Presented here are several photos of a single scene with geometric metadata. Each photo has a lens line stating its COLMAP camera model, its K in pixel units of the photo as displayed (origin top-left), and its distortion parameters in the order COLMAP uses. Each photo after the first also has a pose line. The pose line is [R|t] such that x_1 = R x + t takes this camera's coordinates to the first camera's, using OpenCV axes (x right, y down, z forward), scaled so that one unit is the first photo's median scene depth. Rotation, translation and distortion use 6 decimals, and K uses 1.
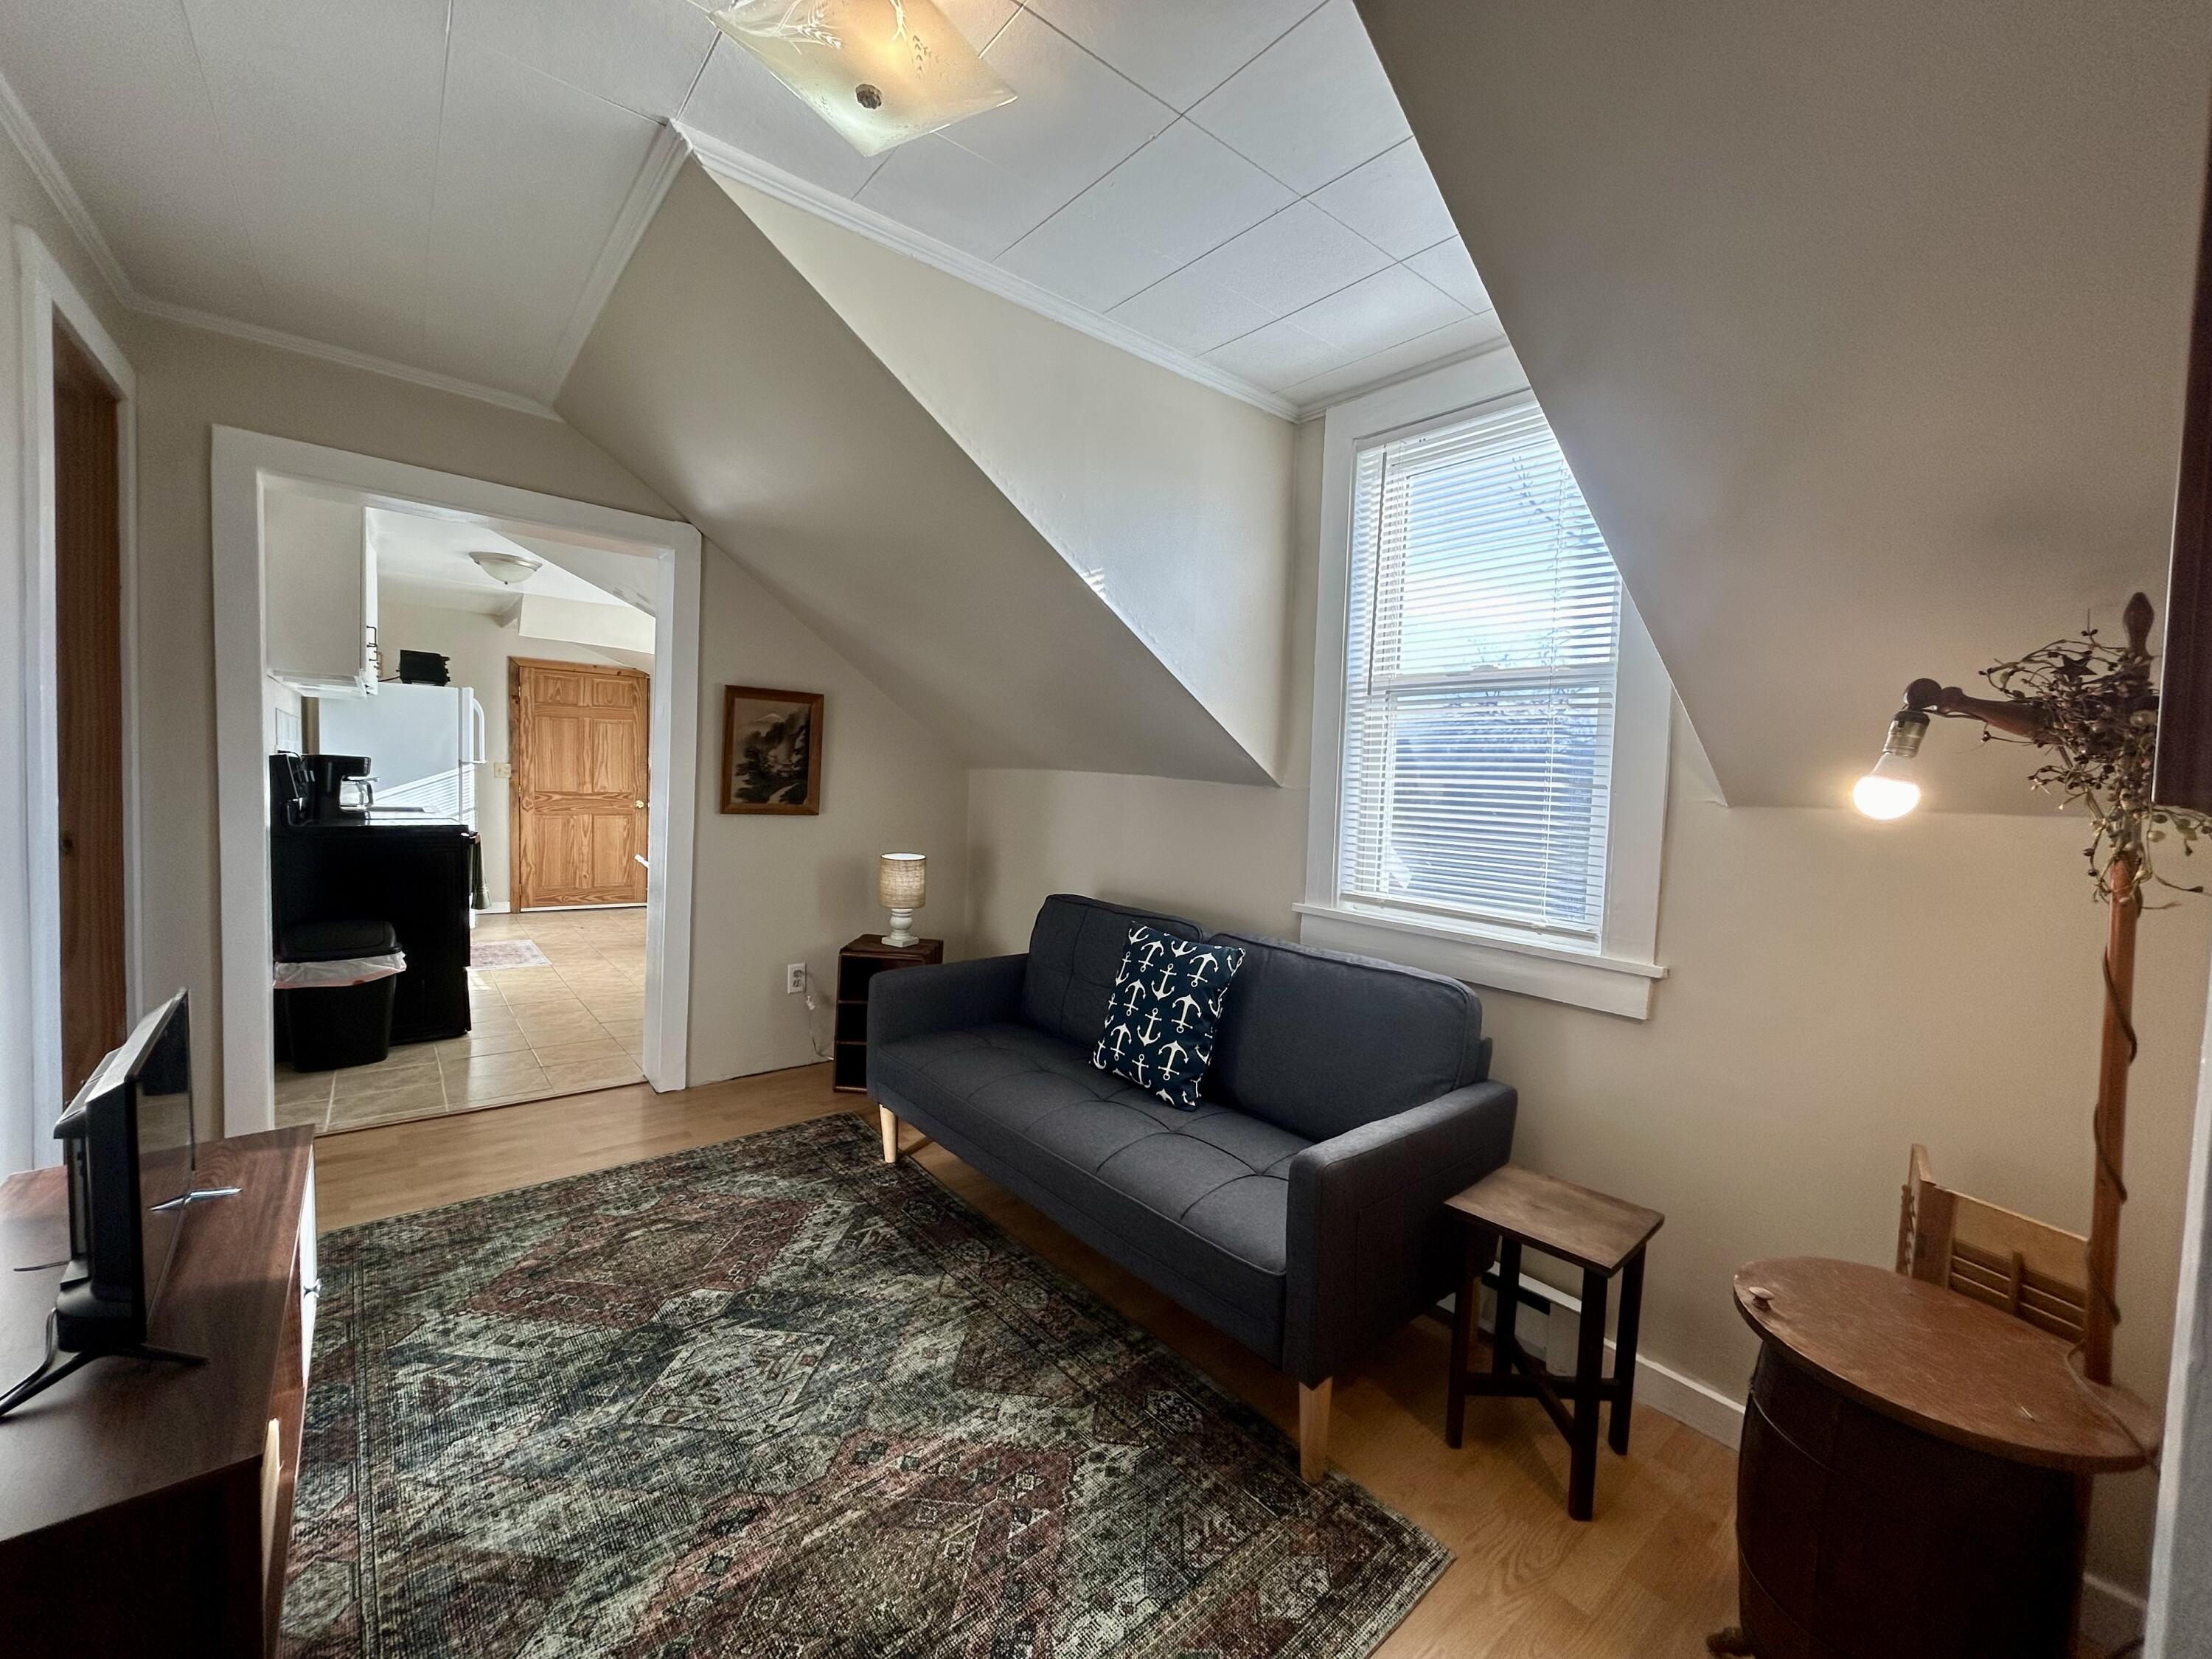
lens RADIAL K [[889.8, 0, 1095.7], [0, 889.8, 829.9], [0, 0, 1]] dist [0.021405, 0.000229]
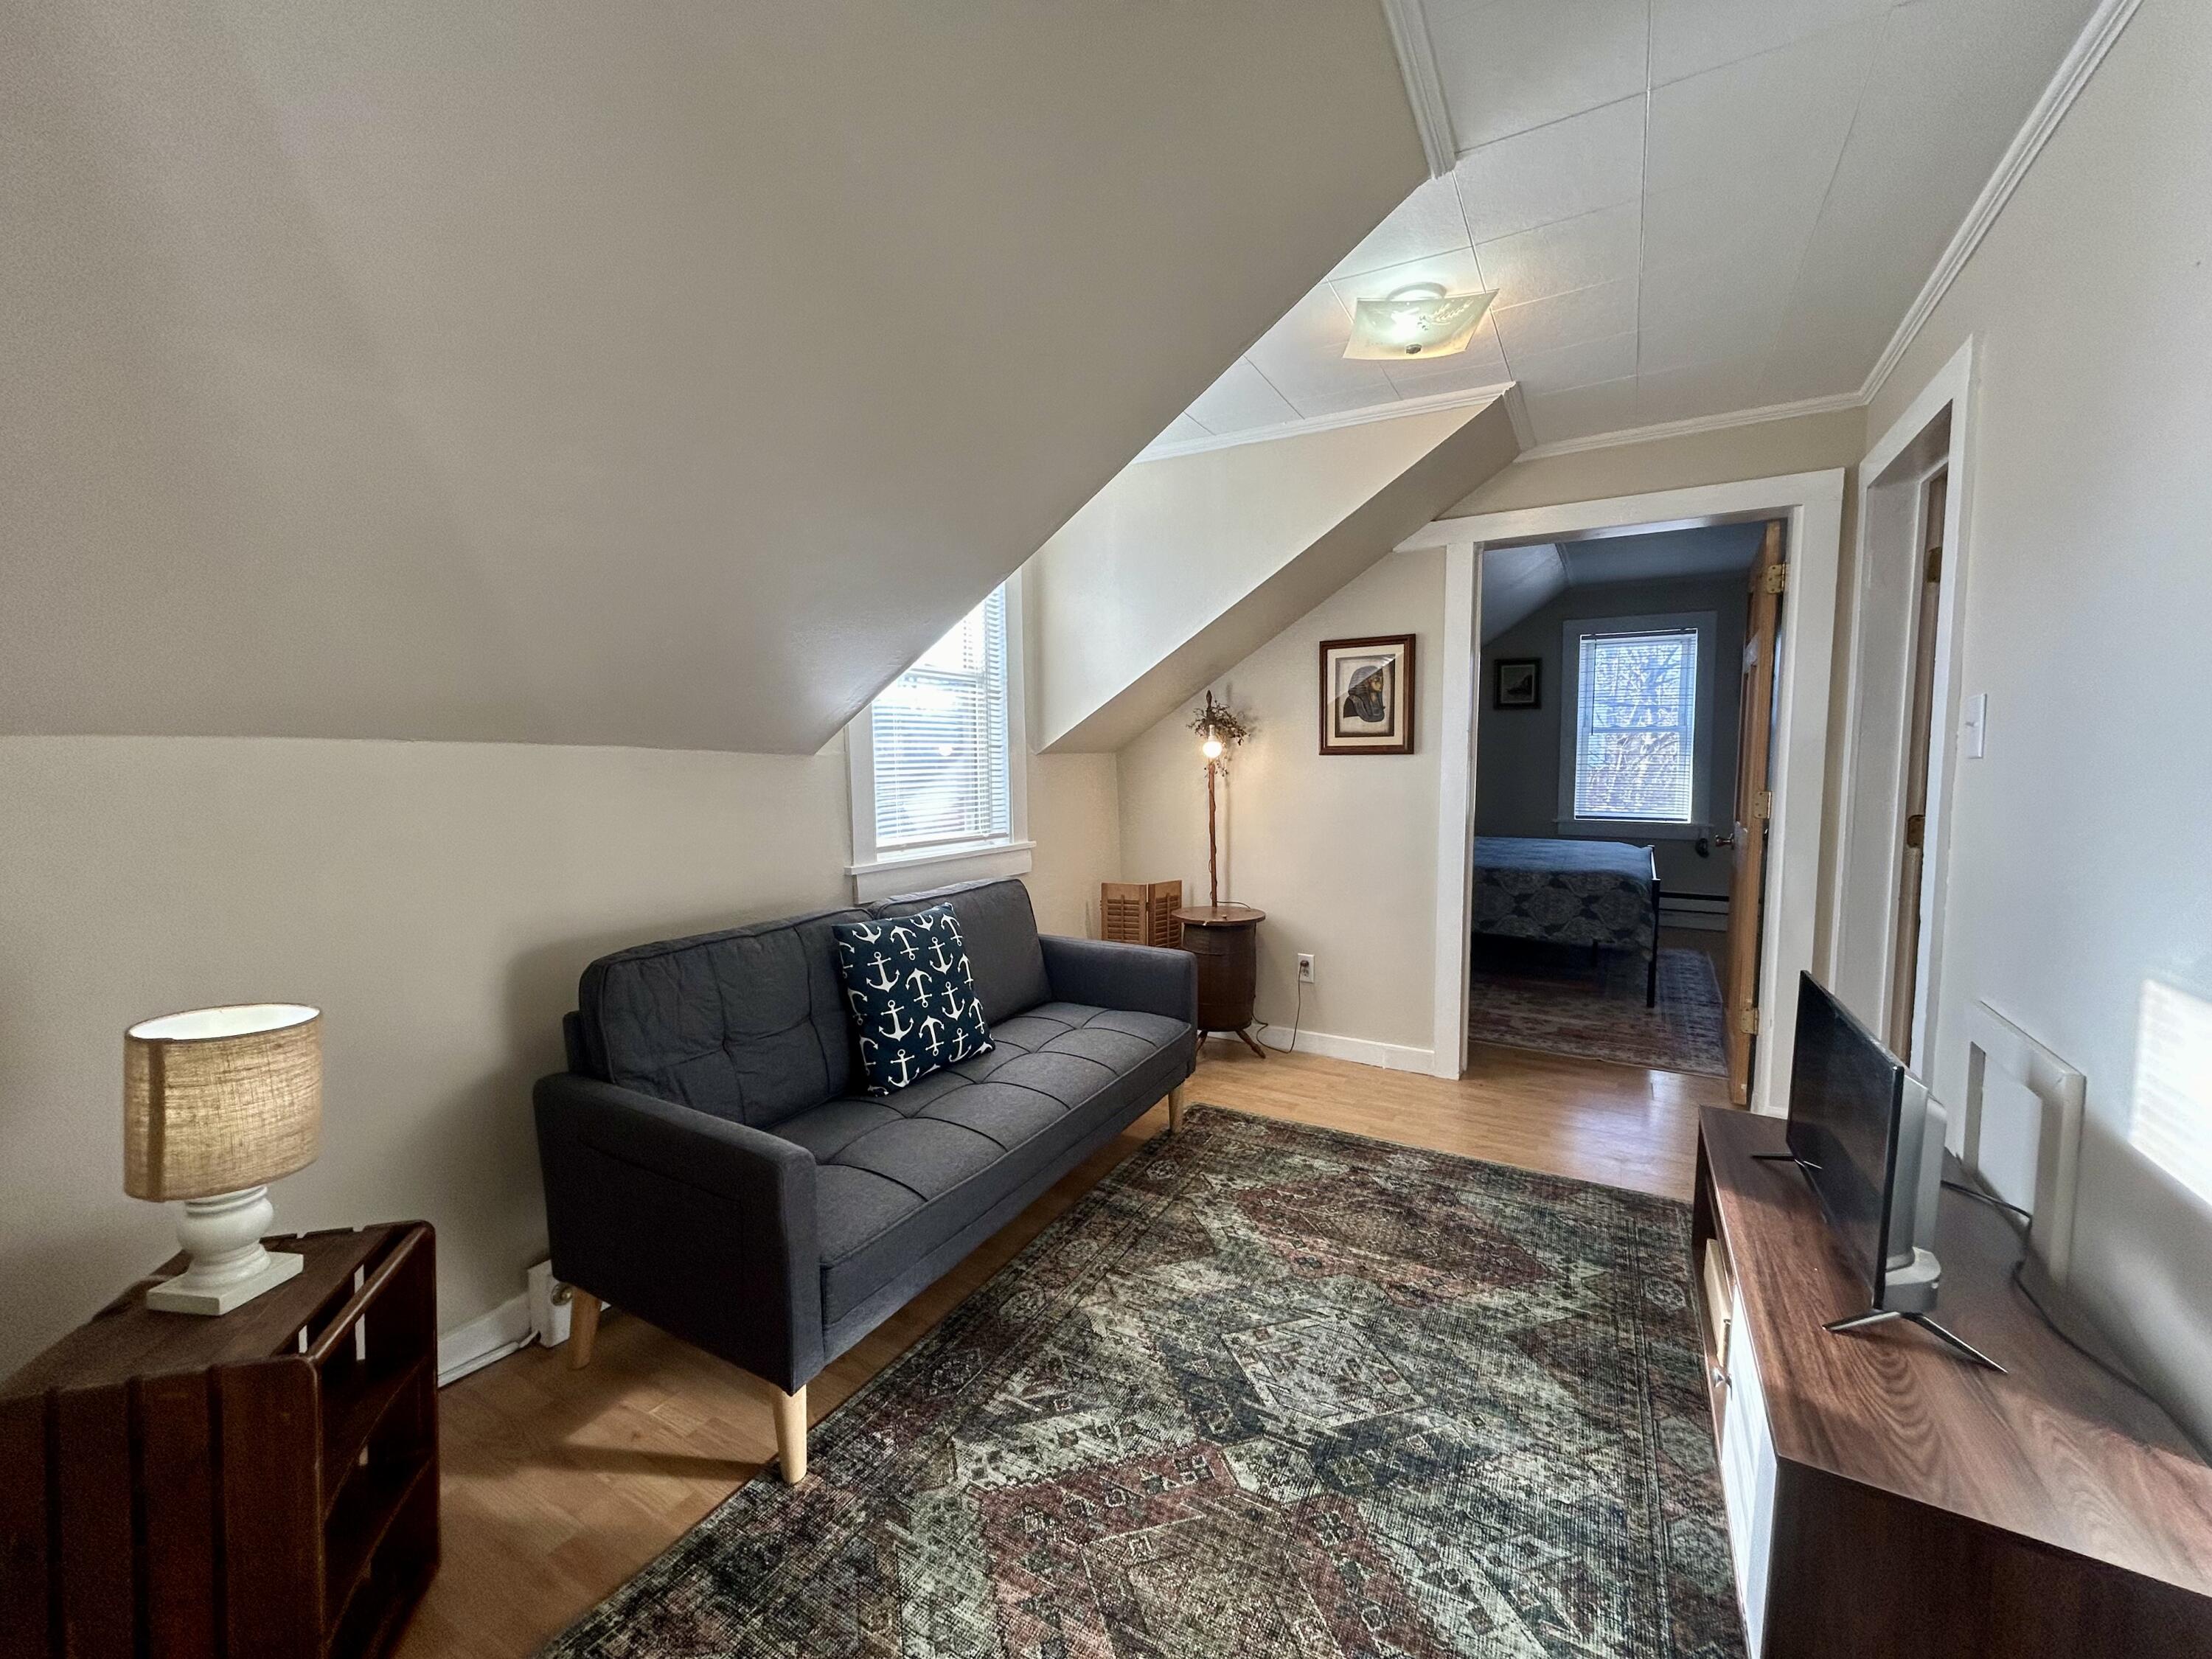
lens RADIAL K [[879.2, 0, 1106.0], [0, 879.2, 829.5], [0, 0, 1]] dist [-0.014704, 0.014676]
pose [[-0.357739, -0.117272, 0.926429, -1.170443], [0.036246, 0.989592, 0.139264, -0.130084], [-0.933118, 0.083400, -0.349765, 1.543271]]
